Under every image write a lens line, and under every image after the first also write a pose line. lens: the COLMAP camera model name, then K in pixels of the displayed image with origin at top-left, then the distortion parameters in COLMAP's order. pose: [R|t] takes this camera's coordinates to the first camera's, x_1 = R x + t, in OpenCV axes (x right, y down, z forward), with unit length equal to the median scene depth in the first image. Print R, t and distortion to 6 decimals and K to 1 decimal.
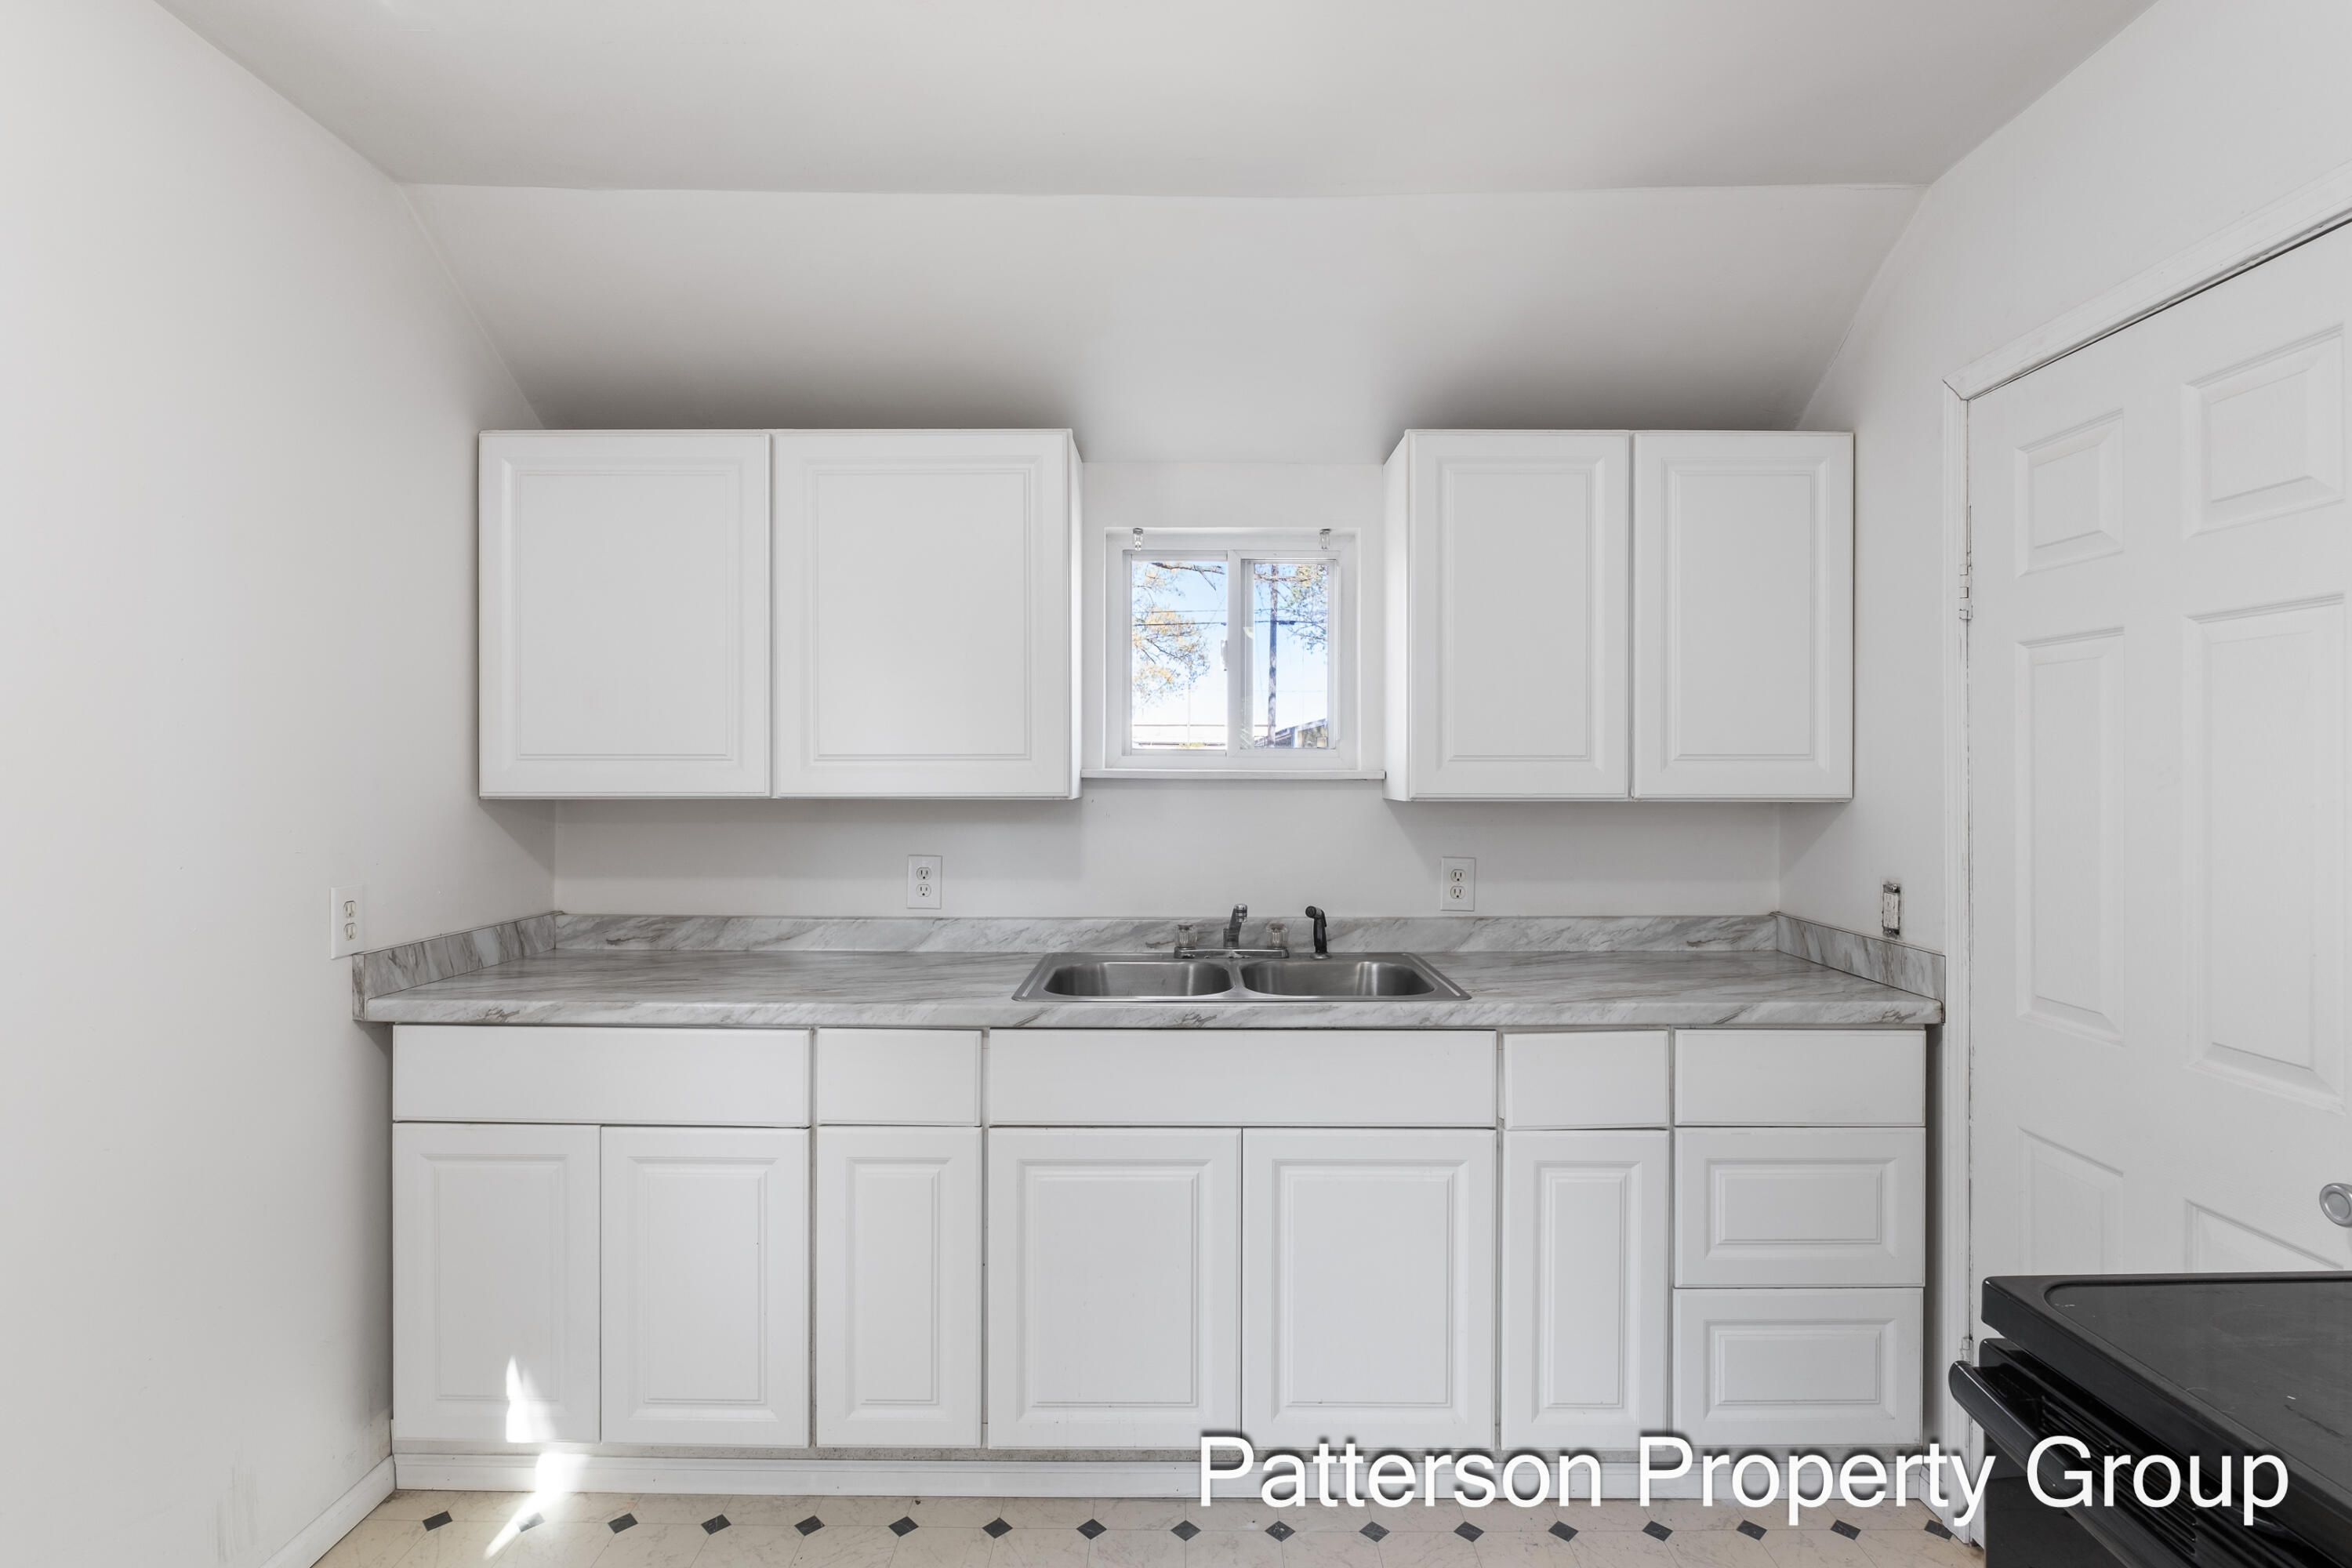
lens RADIAL K [[1176.7, 0, 1178.0], [0, 1176.7, 775.1], [0, 0, 1]] dist [-0.005993, 0.000032]
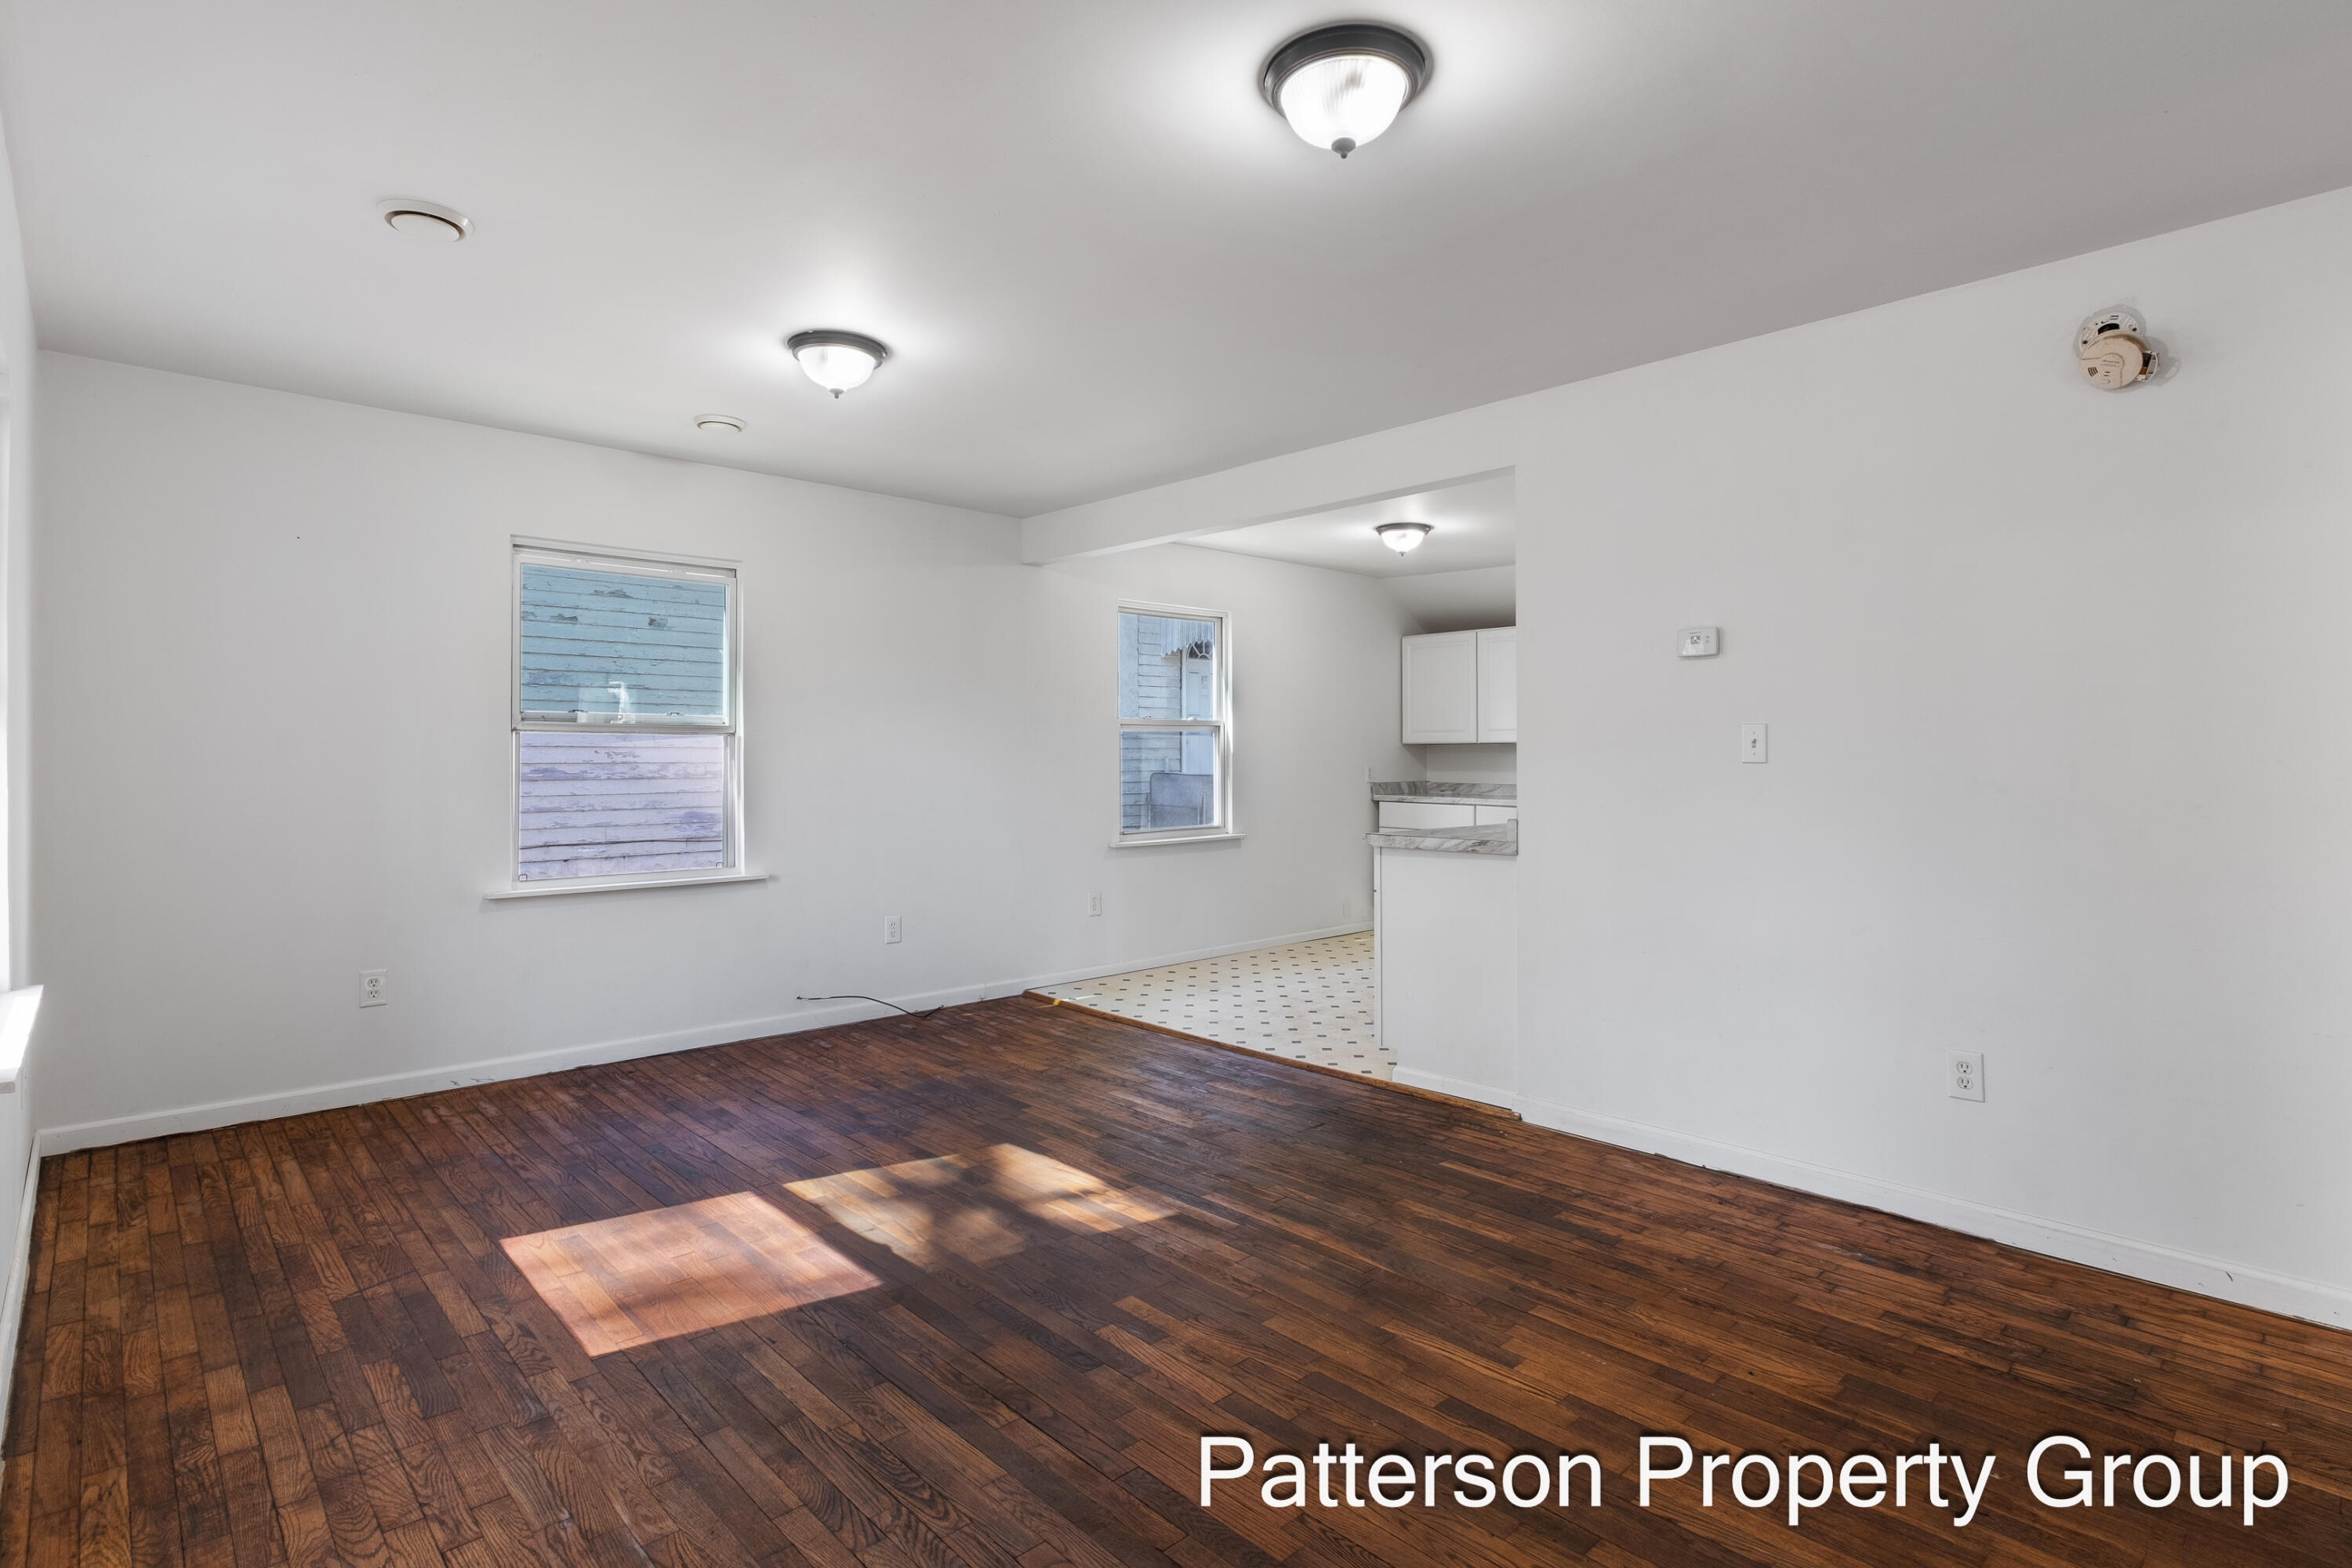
lens RADIAL K [[1159.9, 0, 1186.0], [0, 1159.9, 746.8], [0, 0, 1]] dist [-0.003867, -0.001874]
pose [[0.695988, -0.006865, -0.718021, 1.417622], [-0.000813, 0.999946, -0.010348, 0.064047], [0.718053, 0.007785, 0.695945, -1.839040]]
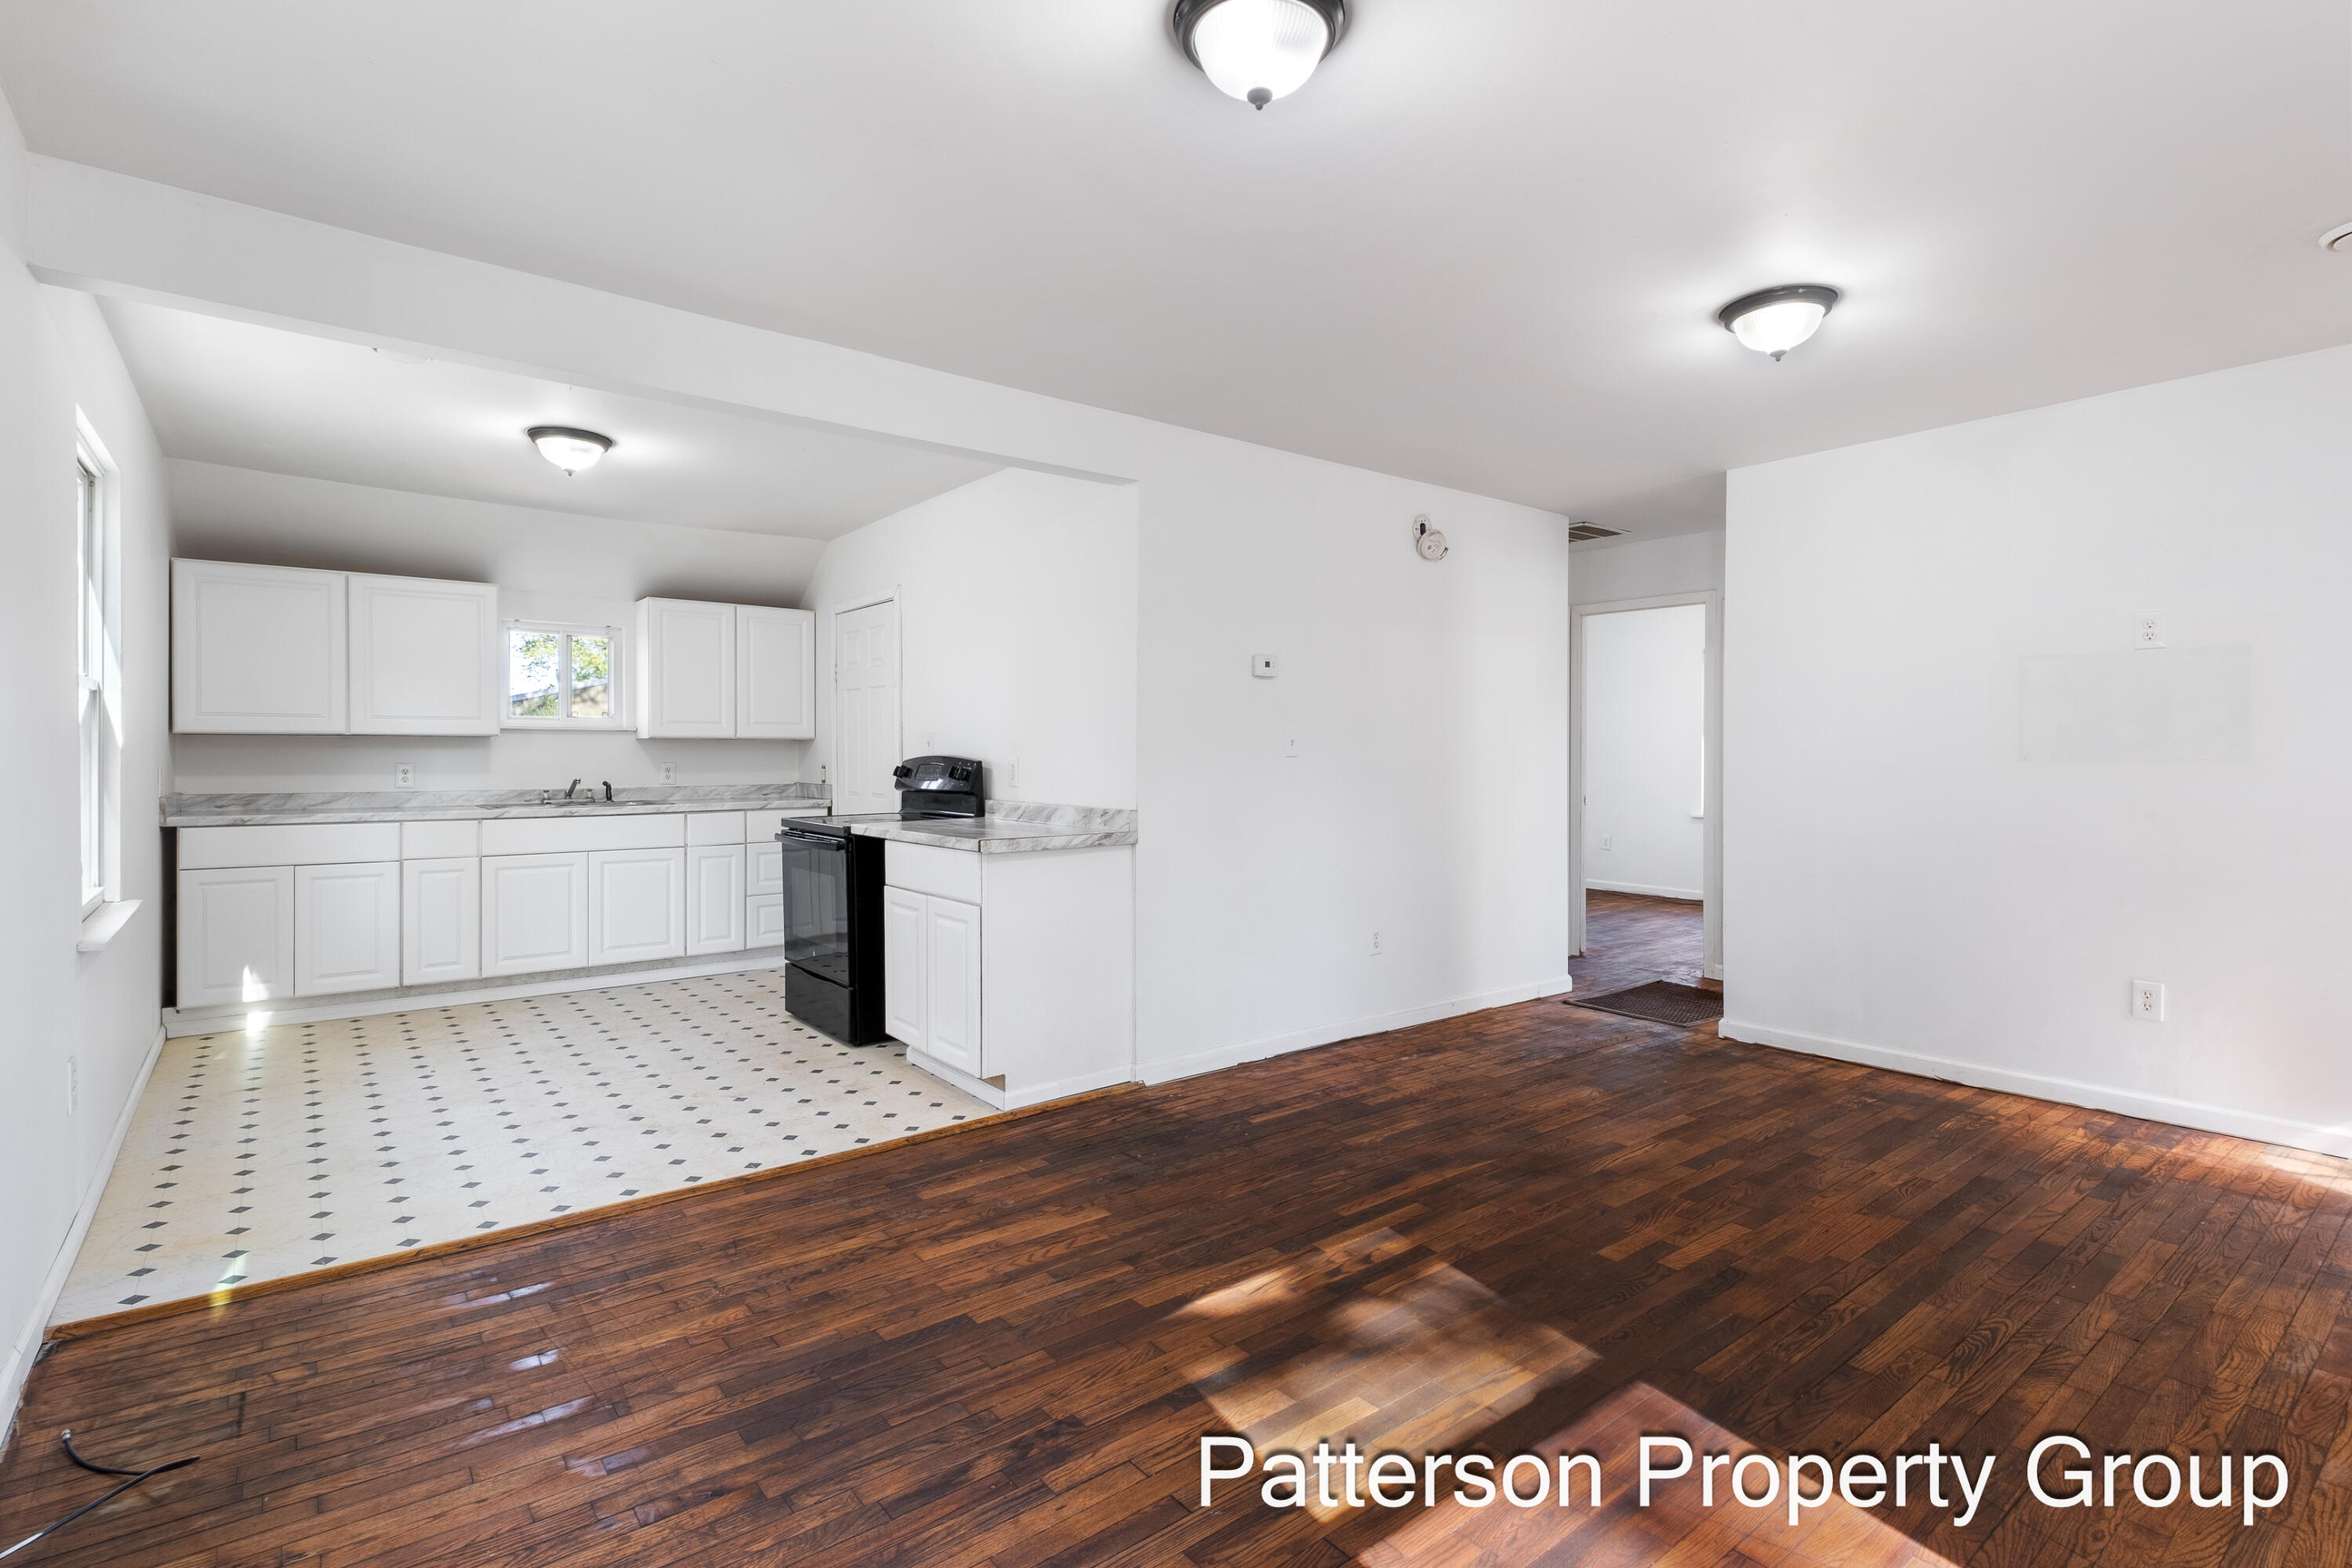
lens RADIAL K [[1117.1, 0, 1180.5], [0, 1117.1, 757.5], [0, 0, 1]] dist [0.015214, -0.005931]
pose [[0.777866, -0.003634, 0.628419, -0.463479], [0.002847, 0.999993, 0.002258, 0.065017], [-0.628424, 0.000033, 0.777871, -1.730438]]
